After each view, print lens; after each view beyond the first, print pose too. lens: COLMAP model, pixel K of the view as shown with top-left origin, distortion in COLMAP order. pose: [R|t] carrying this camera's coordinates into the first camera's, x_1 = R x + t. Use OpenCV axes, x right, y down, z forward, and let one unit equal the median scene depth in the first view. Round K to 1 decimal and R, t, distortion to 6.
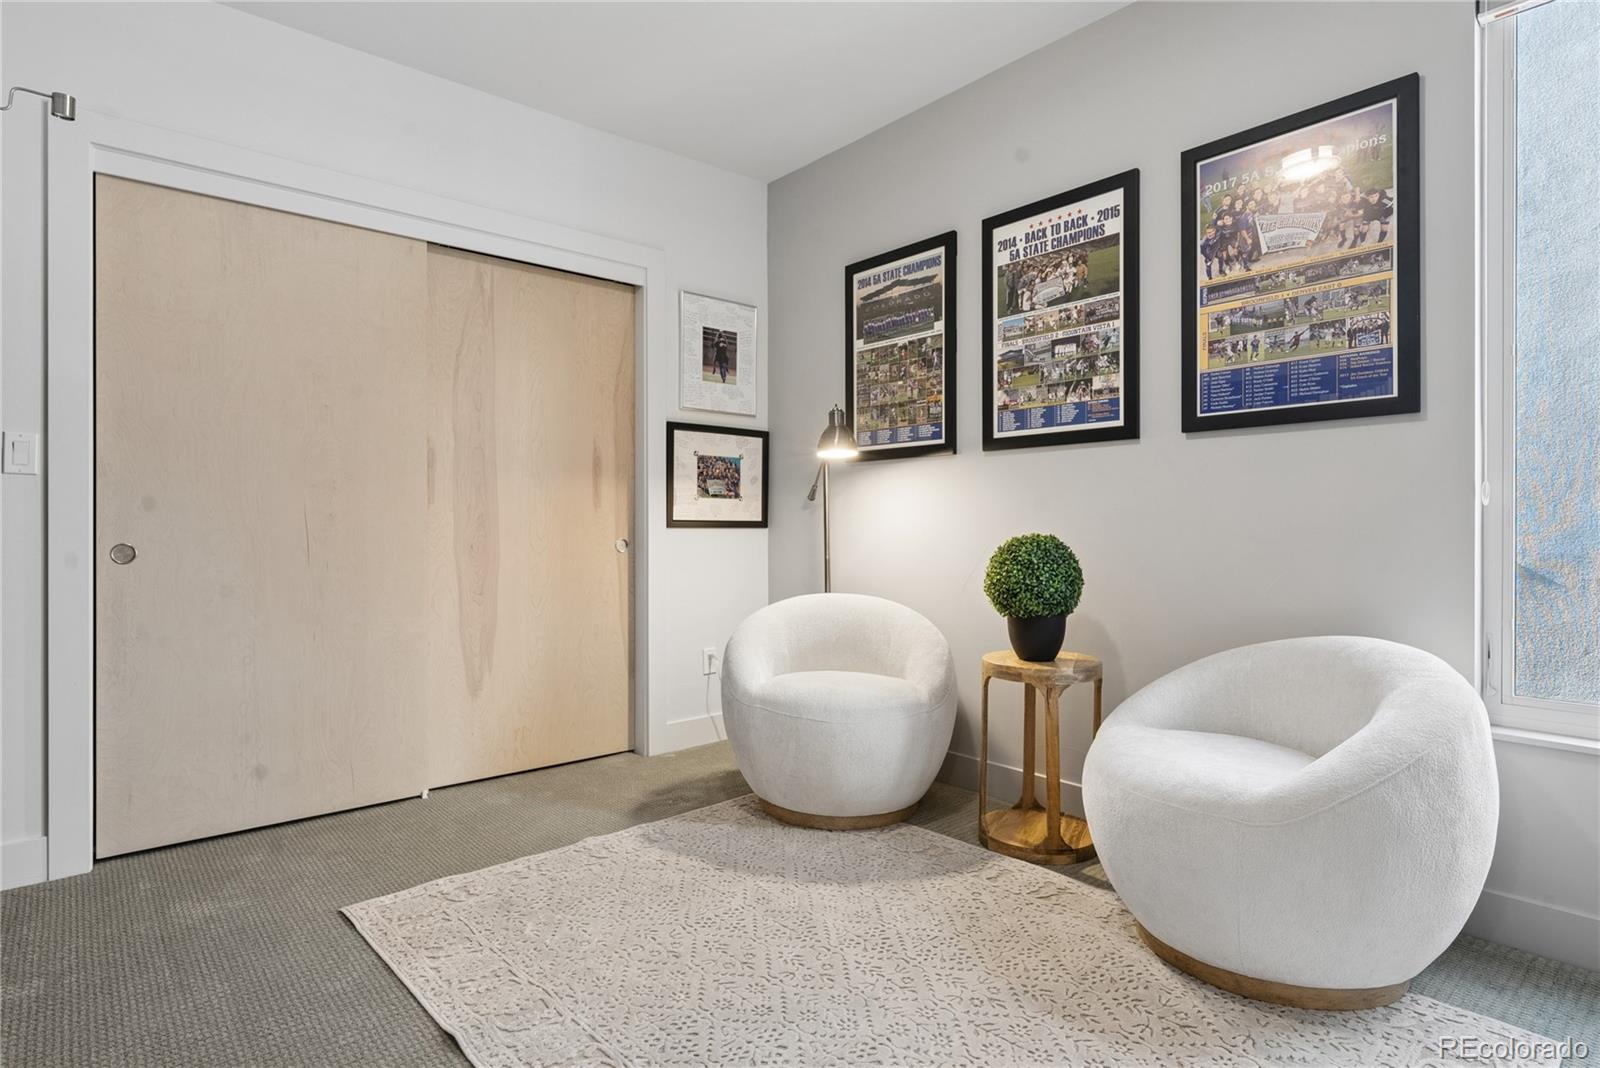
lens RADIAL K [[851.1, 0, 801.6], [0, 851.1, 526.8], [0, 0, 1]] dist [0.000644, -0.000671]
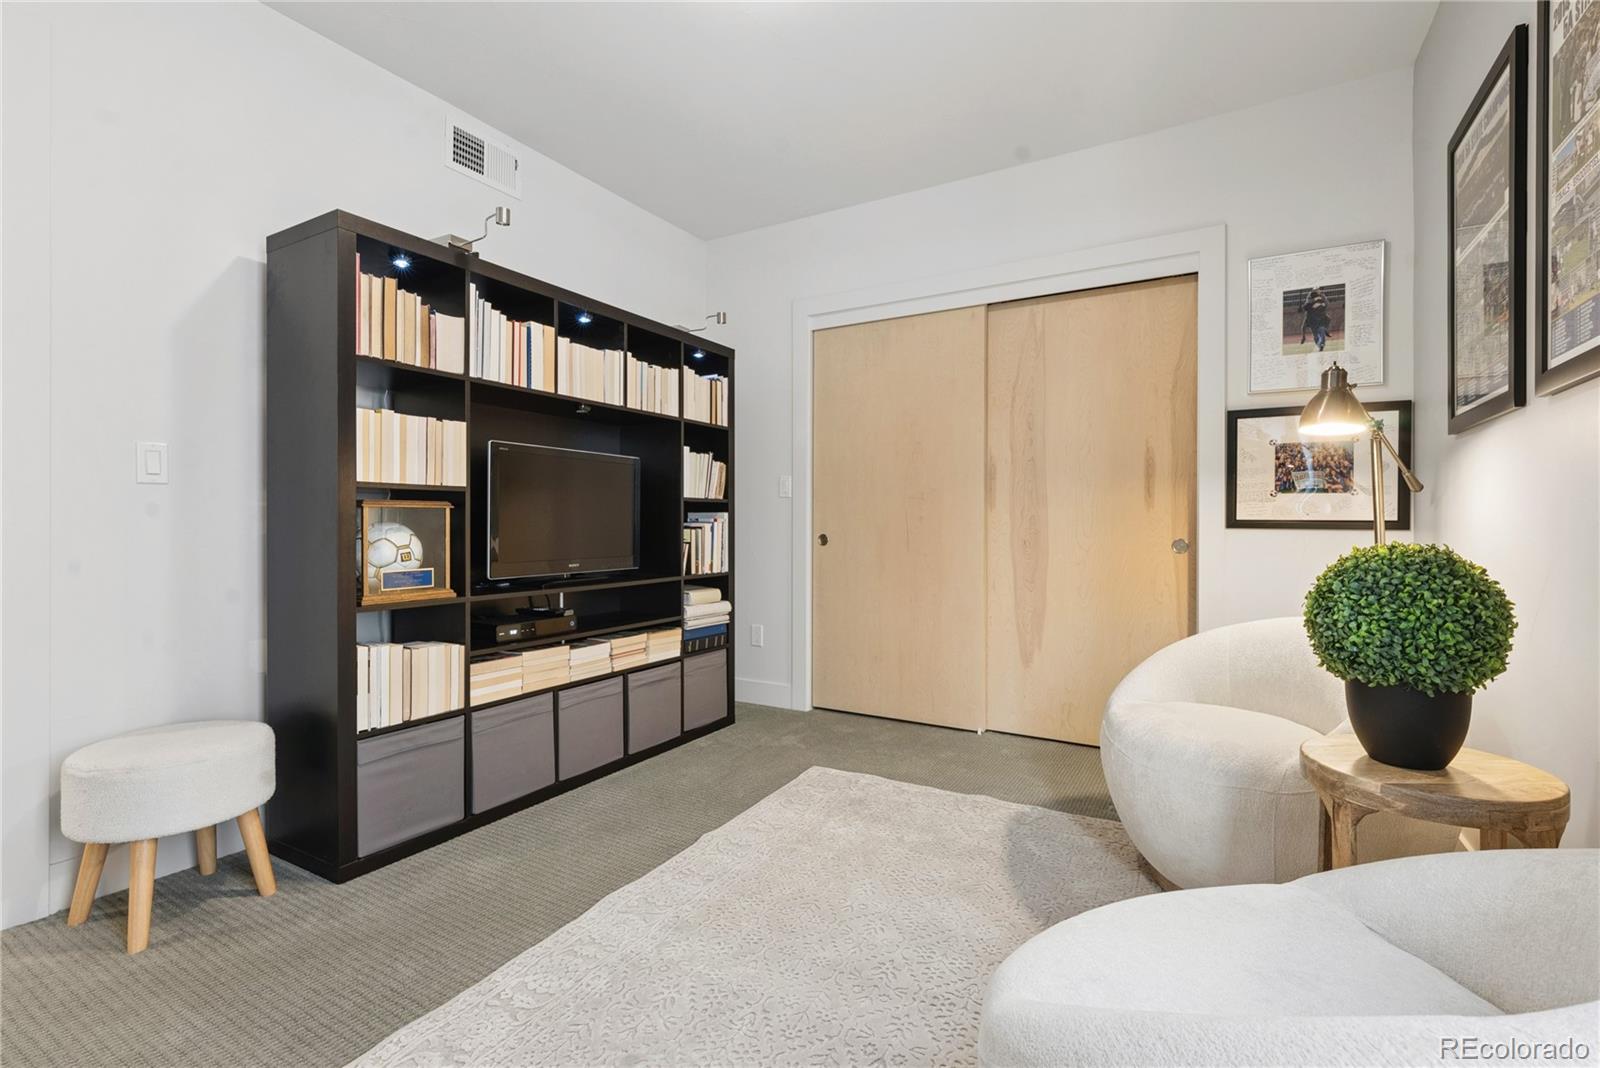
lens RADIAL K [[727.8, 0, 801.9], [0, 727.8, 531.1], [0, 0, 1]] dist [-0.002566, -0.000084]
pose [[0.315667, 0.012817, -0.948783, 0.438050], [-0.004024, 0.999918, 0.012169, -0.003597], [0.948861, -0.000024, 0.315693, 0.328336]]
